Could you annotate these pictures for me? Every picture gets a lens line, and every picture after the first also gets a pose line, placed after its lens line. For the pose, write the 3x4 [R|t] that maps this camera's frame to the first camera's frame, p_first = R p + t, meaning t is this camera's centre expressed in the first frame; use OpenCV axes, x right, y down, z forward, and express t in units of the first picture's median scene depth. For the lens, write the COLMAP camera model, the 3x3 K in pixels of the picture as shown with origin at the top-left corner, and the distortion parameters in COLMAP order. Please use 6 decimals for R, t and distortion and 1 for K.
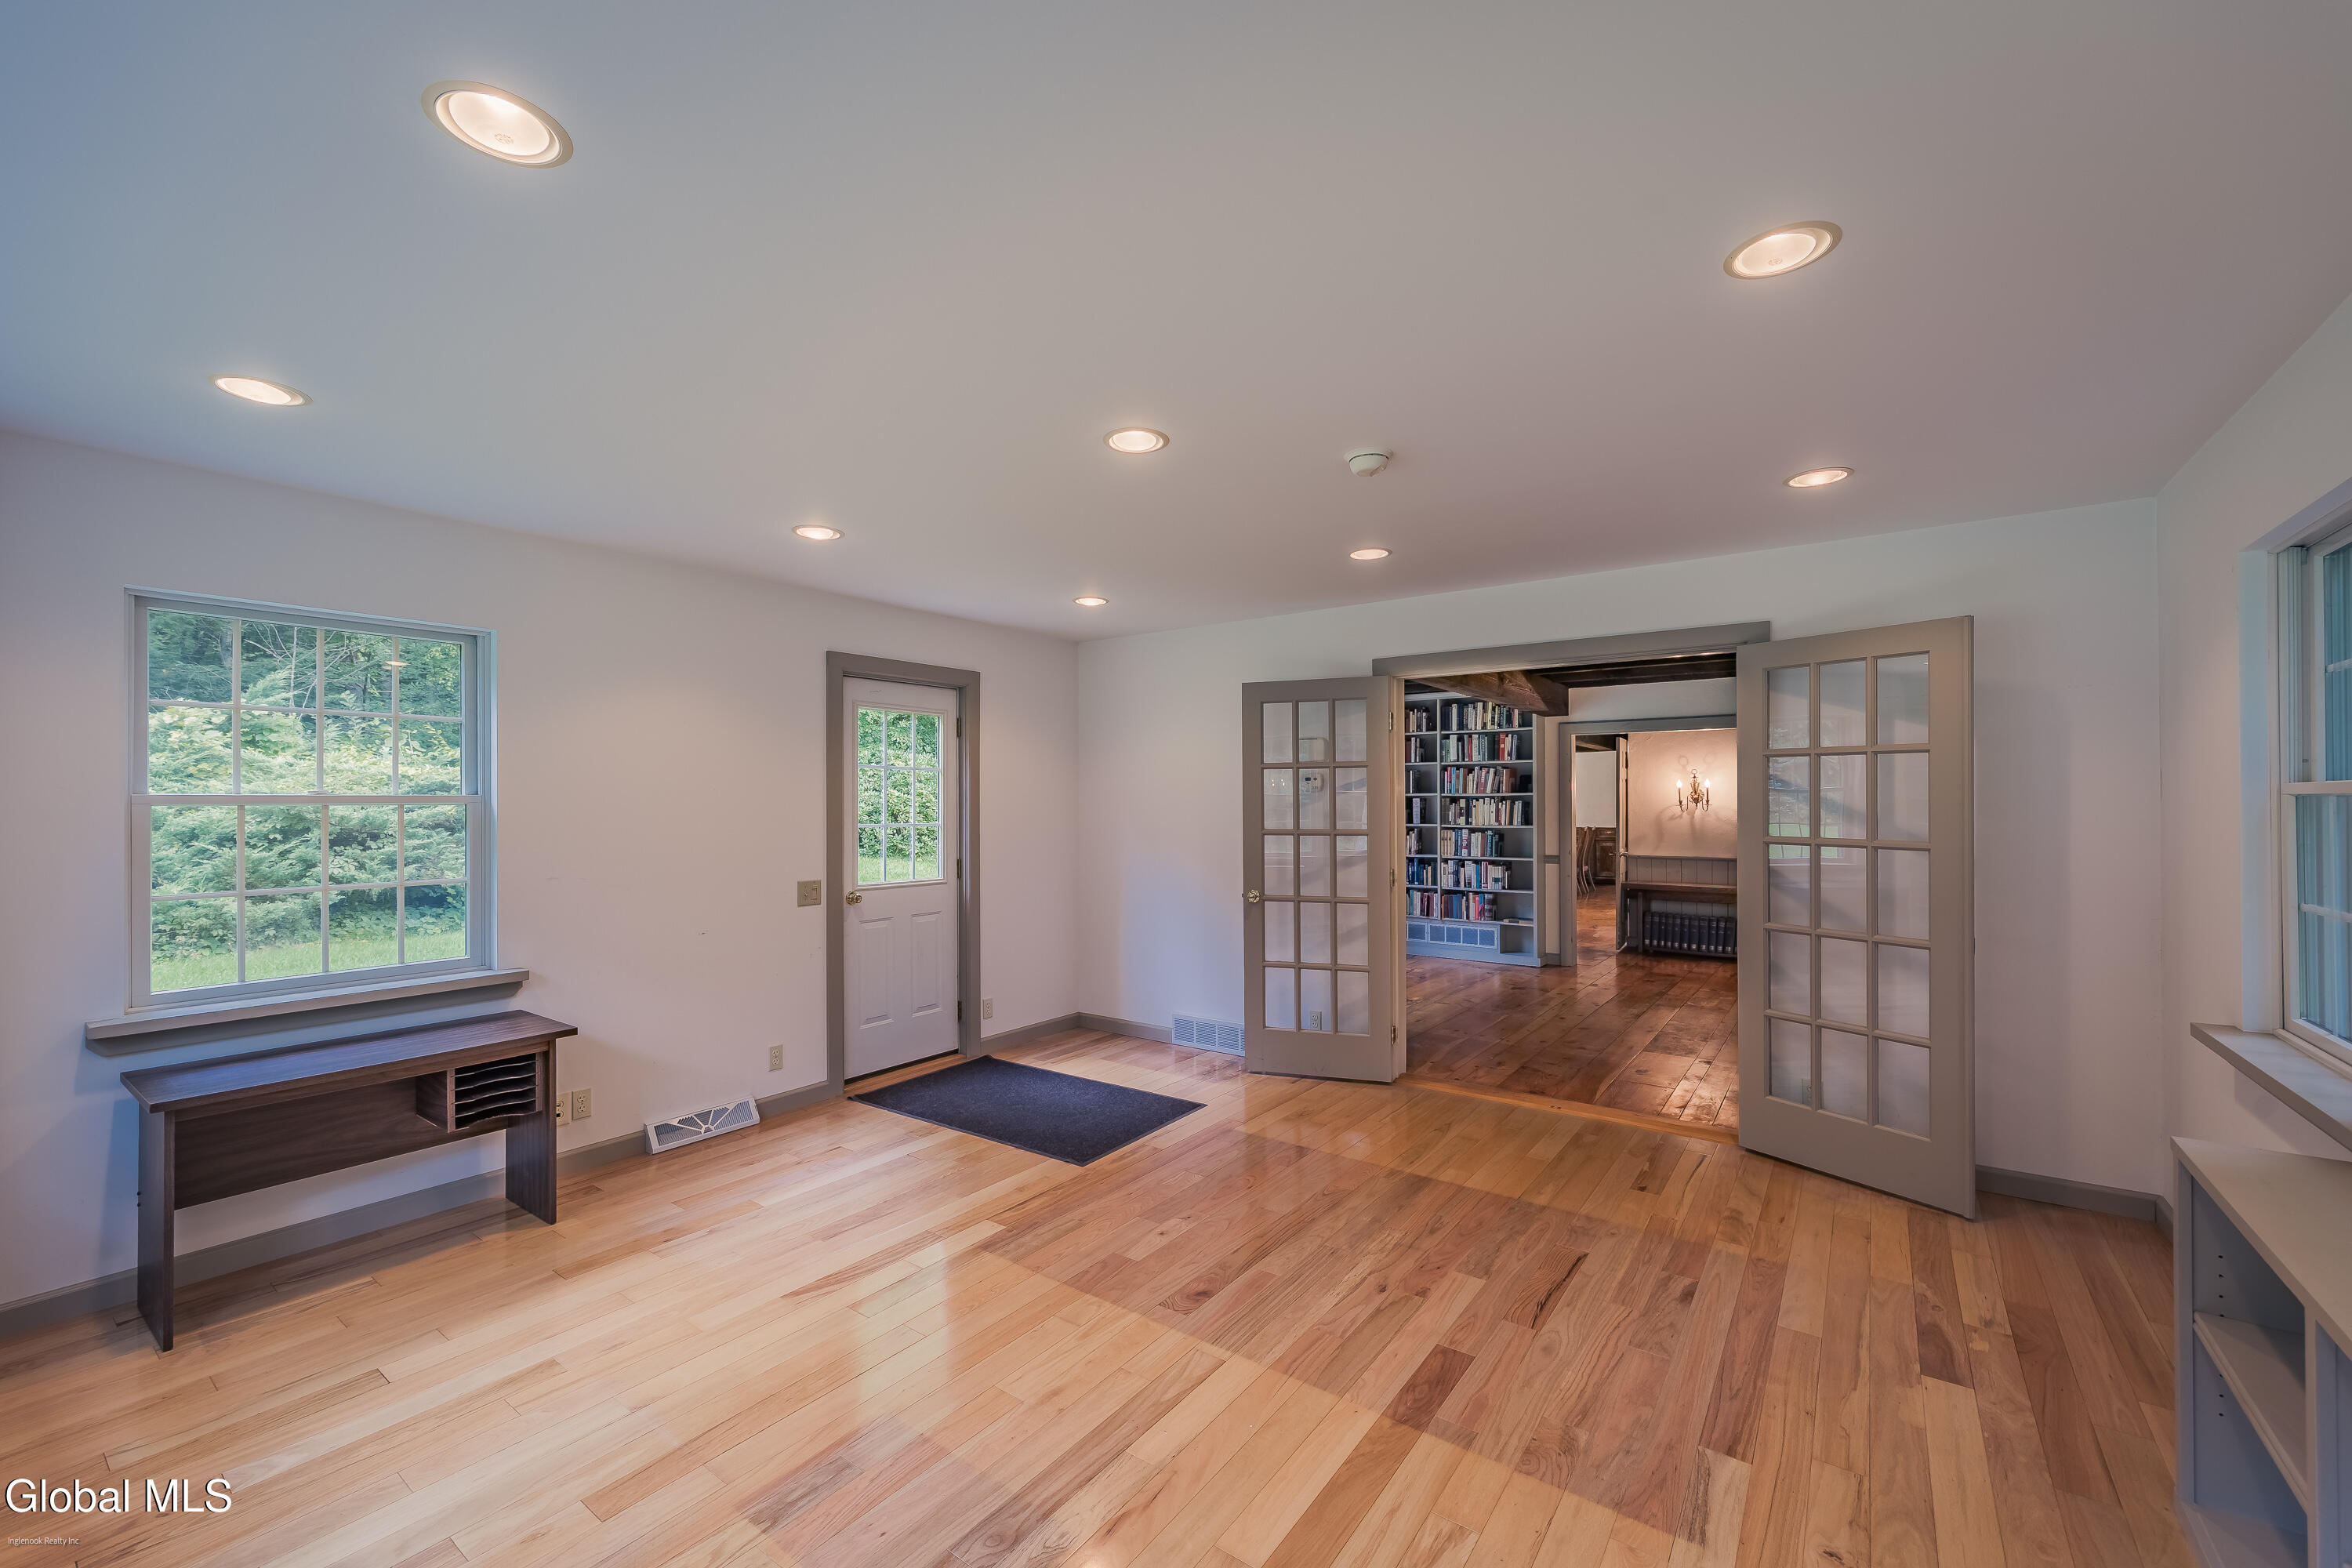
lens RADIAL K [[935.5, 0, 1182.7], [0, 935.5, 790.1], [0, 0, 1]] dist [0.000965, 0.000094]
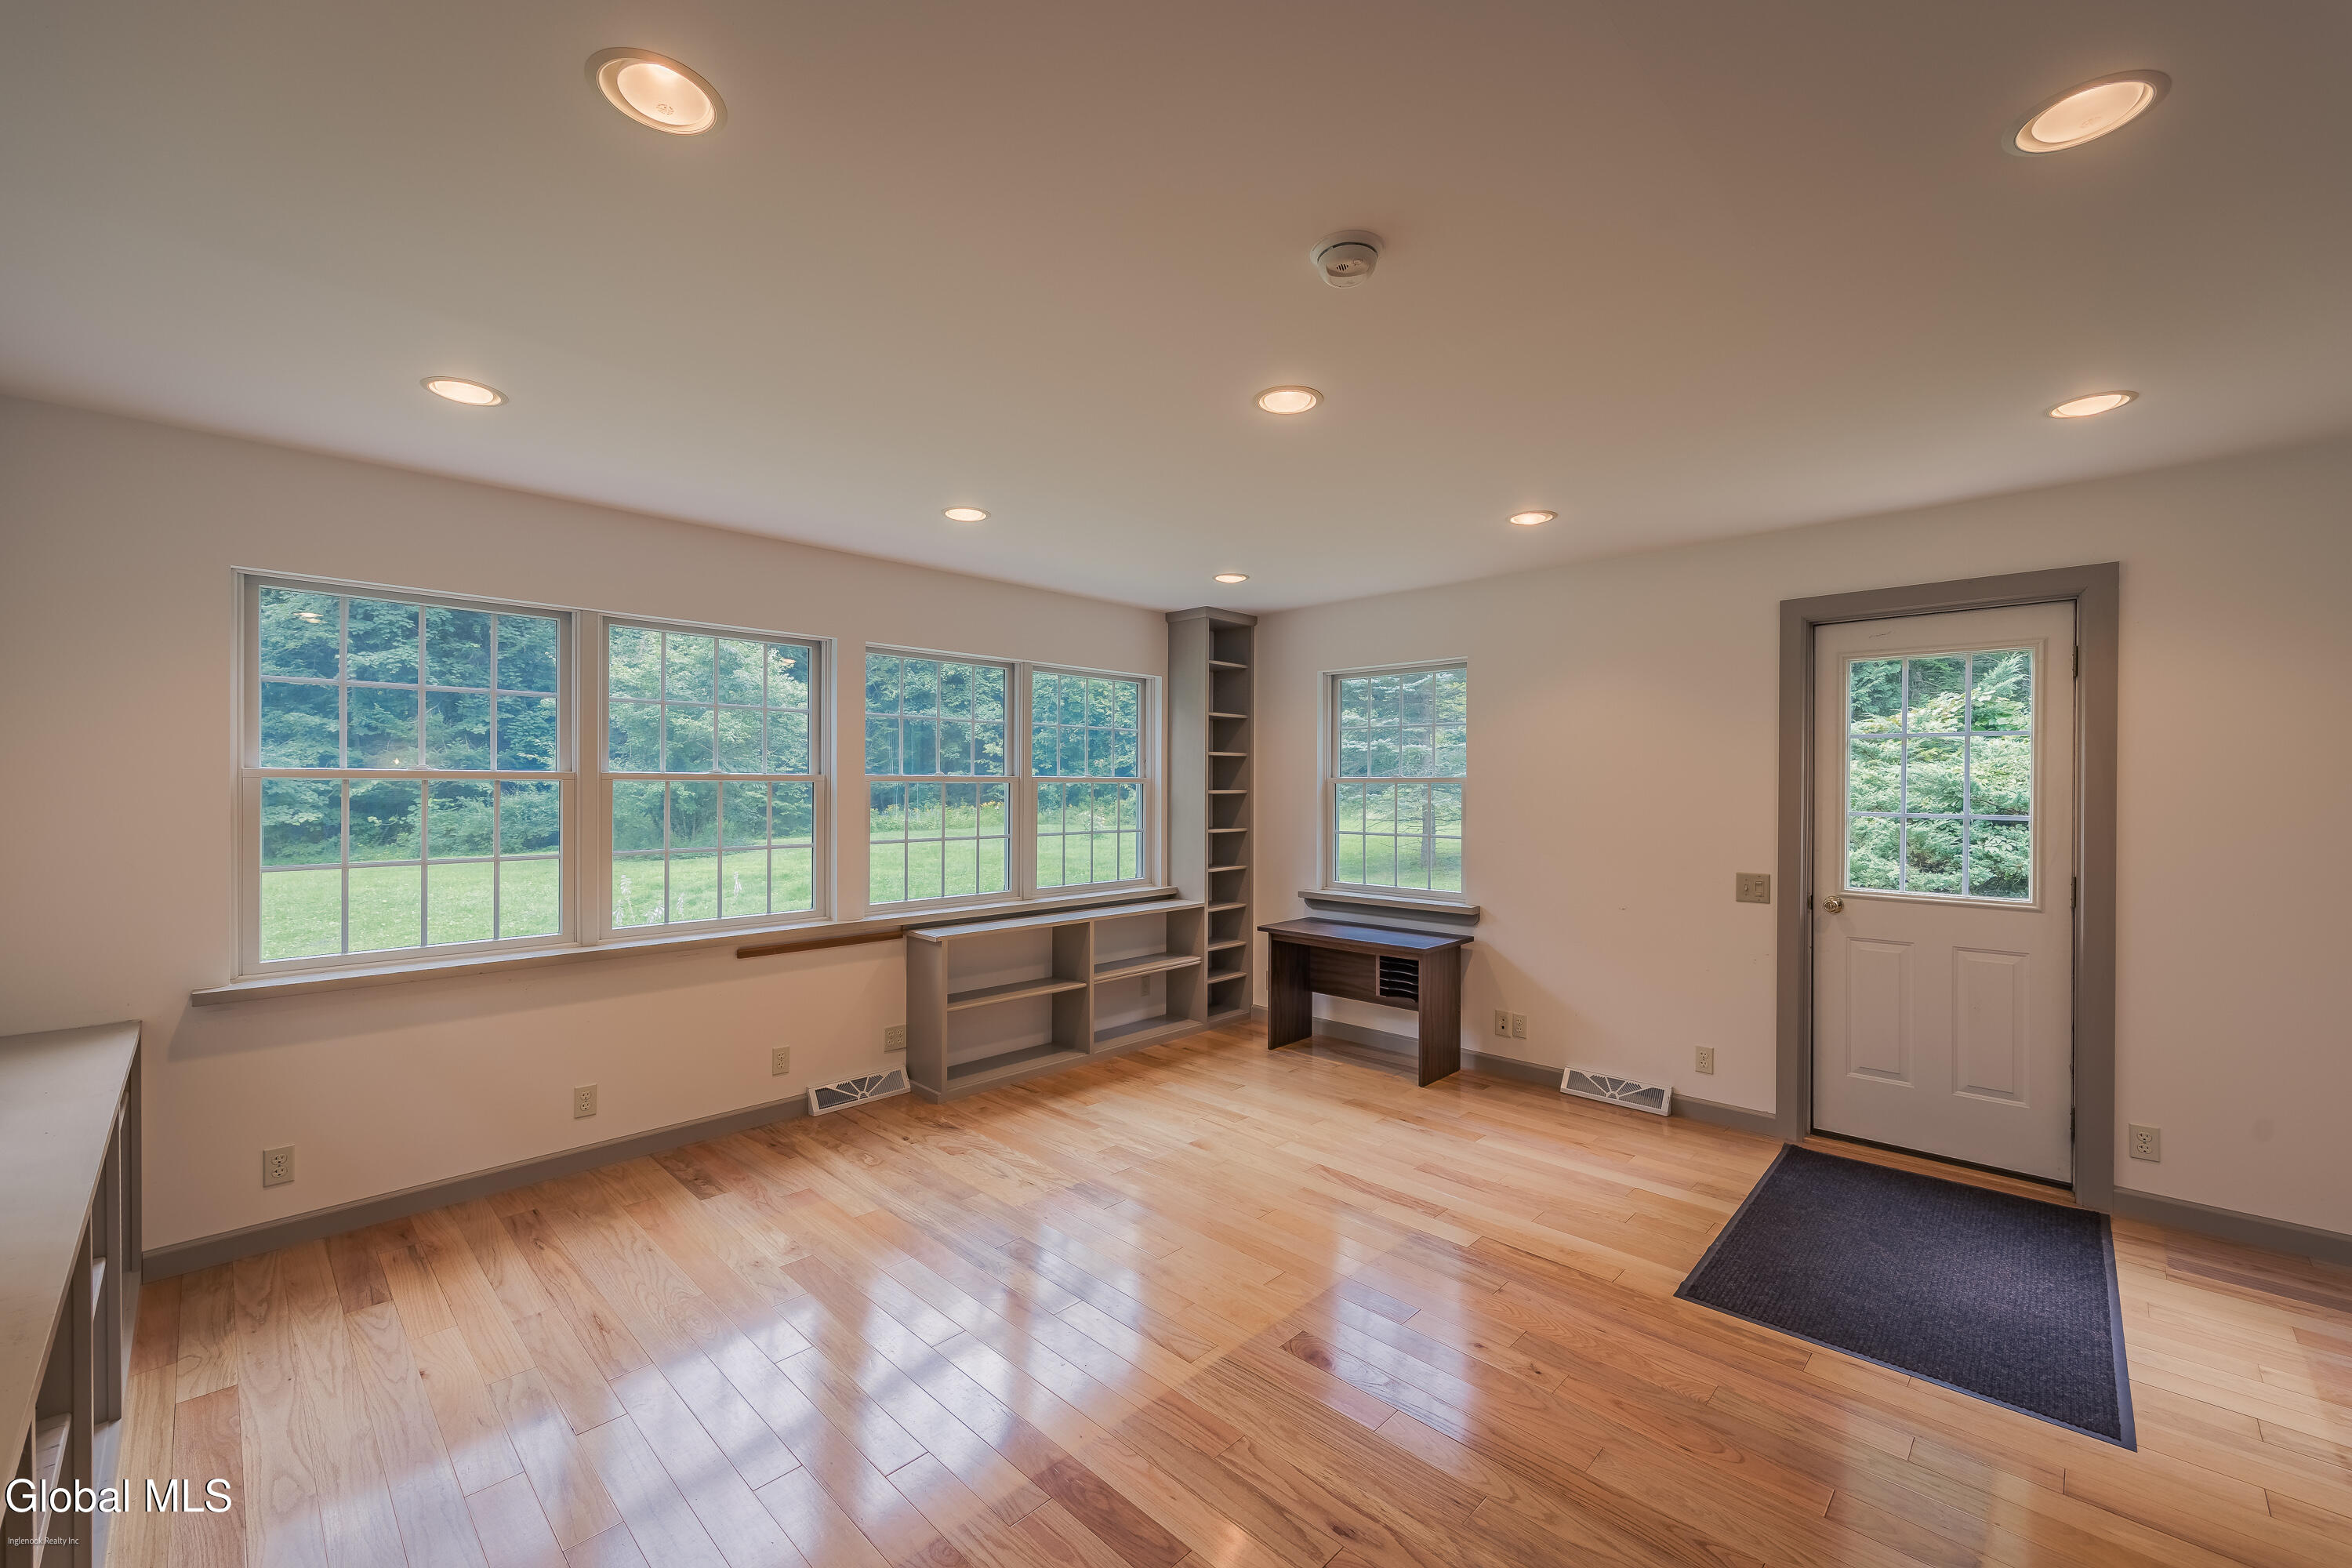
lens RADIAL K [[935.5, 0, 1182.7], [0, 935.5, 790.1], [0, 0, 1]] dist [0.000965, 0.000094]
pose [[-0.132607, 0.008733, -0.991130, 0.592600], [0.011671, 0.999906, 0.007249, 0.007701], [0.991100, -0.010606, -0.132697, 0.668906]]
